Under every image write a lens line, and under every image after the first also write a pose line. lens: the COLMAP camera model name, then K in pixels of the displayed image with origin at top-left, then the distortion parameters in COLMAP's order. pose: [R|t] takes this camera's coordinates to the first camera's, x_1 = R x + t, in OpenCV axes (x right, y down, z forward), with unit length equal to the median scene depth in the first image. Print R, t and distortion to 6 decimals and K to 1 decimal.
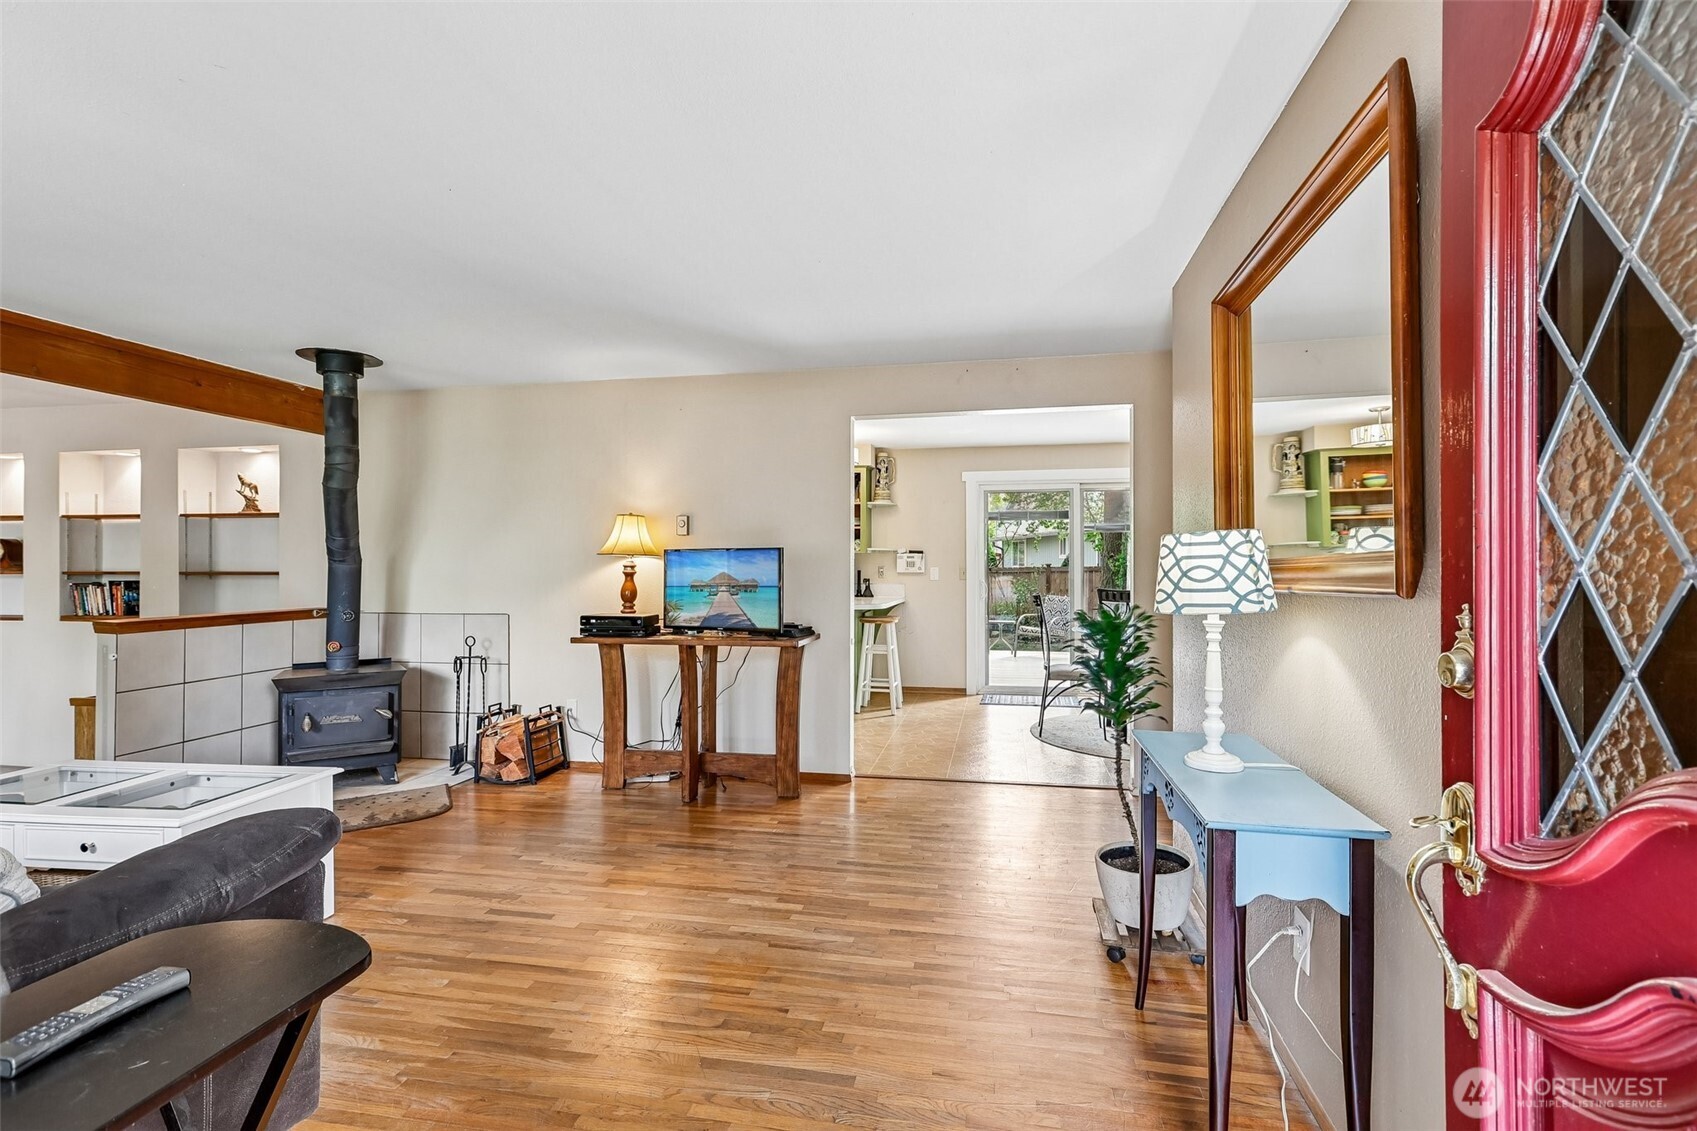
lens RADIAL K [[752.3, 0, 863.1], [0, 752.3, 565.8], [0, 0, 1]] dist [0.001205, 0.004073]
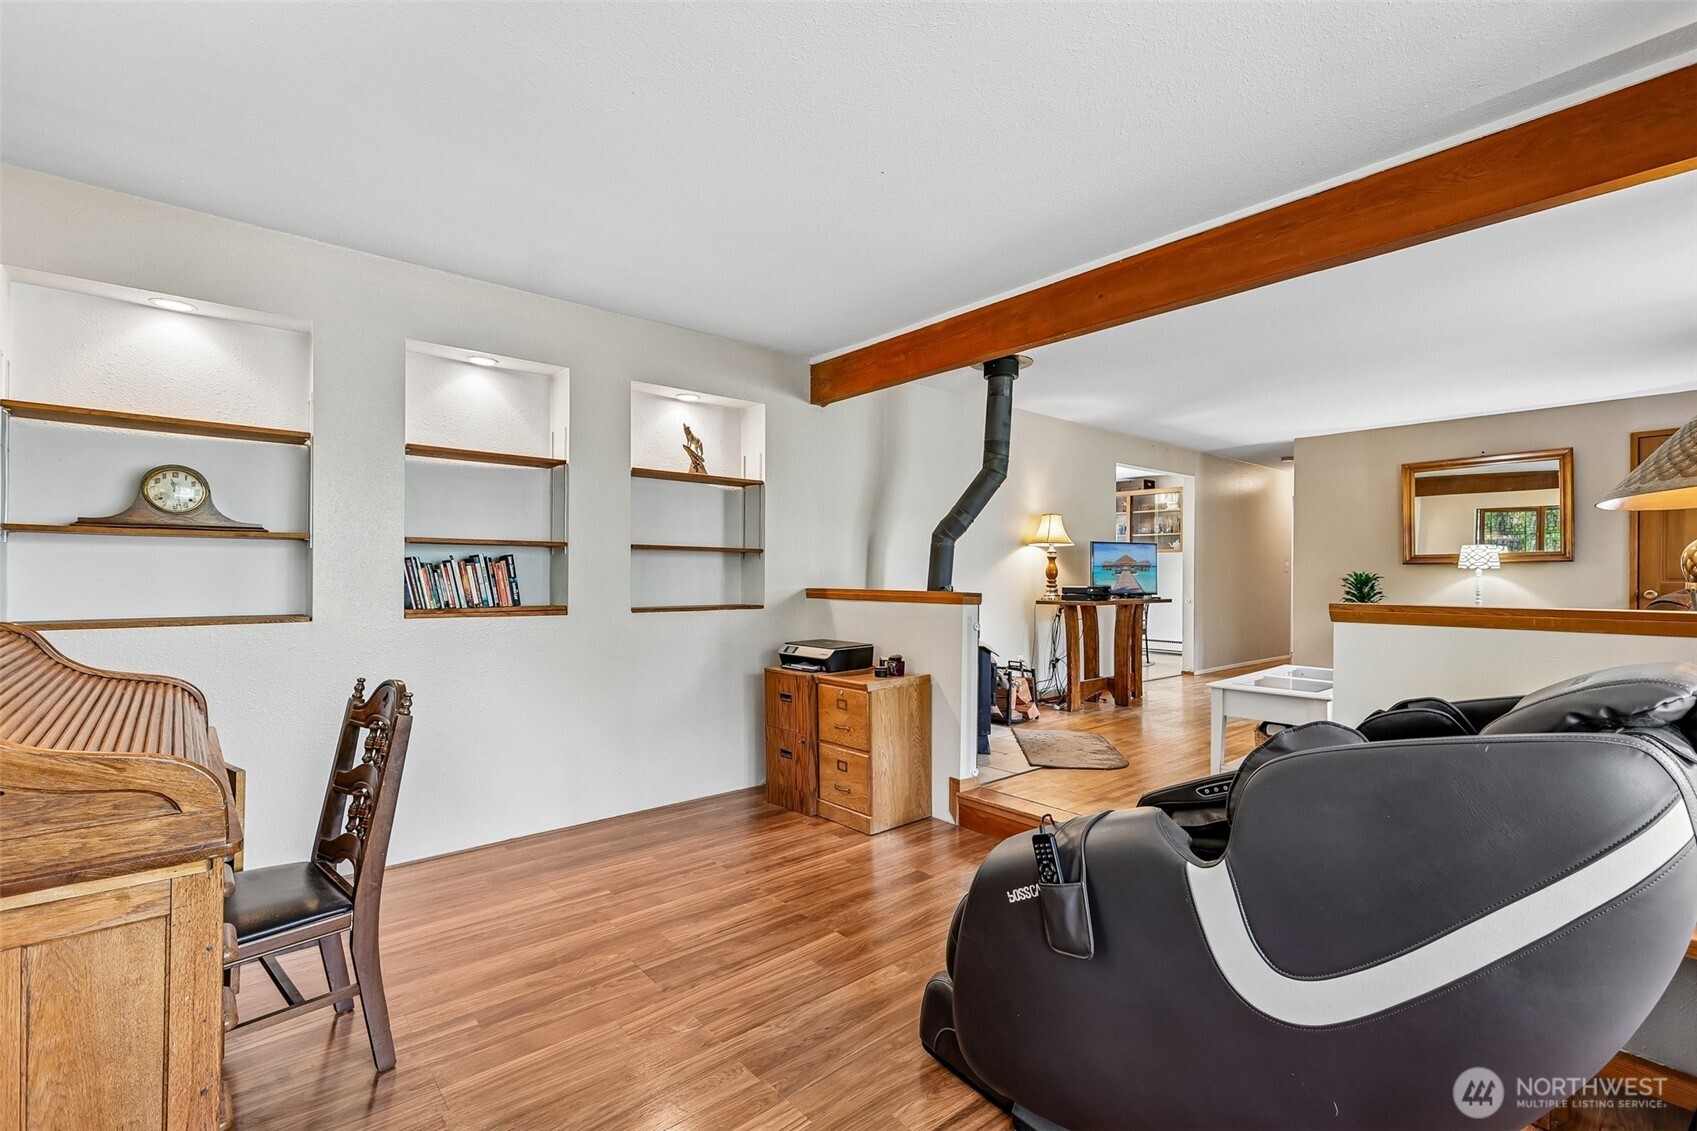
lens RADIAL K [[752.3, 0, 862.4], [0, 752.3, 574.4], [0, 0, 1]] dist [0.001205, 0.004073]
pose [[0.625504, 0.004458, 0.780209, -1.635538], [-0.007022, 0.999975, -0.000085, 0.044826], [-0.780190, -0.005425, 0.625519, 0.432166]]
